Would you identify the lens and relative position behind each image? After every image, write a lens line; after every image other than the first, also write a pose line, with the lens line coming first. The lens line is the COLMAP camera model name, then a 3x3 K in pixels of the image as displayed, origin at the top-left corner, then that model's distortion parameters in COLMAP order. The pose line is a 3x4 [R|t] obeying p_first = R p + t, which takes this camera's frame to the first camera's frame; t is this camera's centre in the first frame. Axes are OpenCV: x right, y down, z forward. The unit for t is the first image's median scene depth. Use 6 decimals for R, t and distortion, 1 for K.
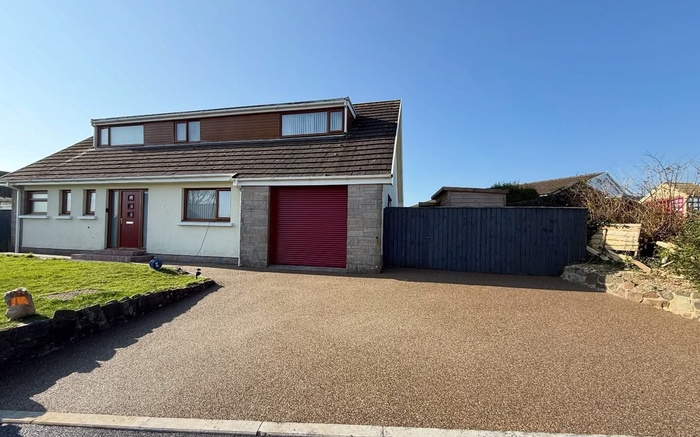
lens RADIAL K [[282.0, 0, 350.0], [0, 282.0, 218.5], [0, 0, 1]] dist [-0.001346, -0.000025]
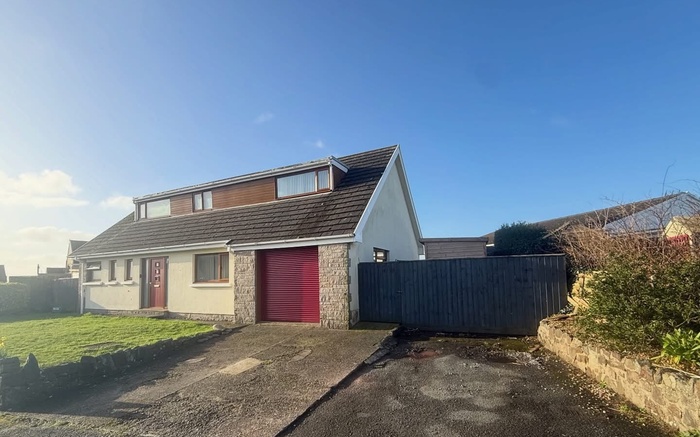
lens RADIAL K [[340.9, 0, 349.8], [0, 340.9, 241.3], [0, 0, 1]] dist [0.000895, 0.000083]
pose [[0.969178, -0.067760, -0.236861, 0.399561], [0.055605, 0.996788, -0.057634, -0.050000], [0.240006, 0.042687, 0.969833, -0.223128]]
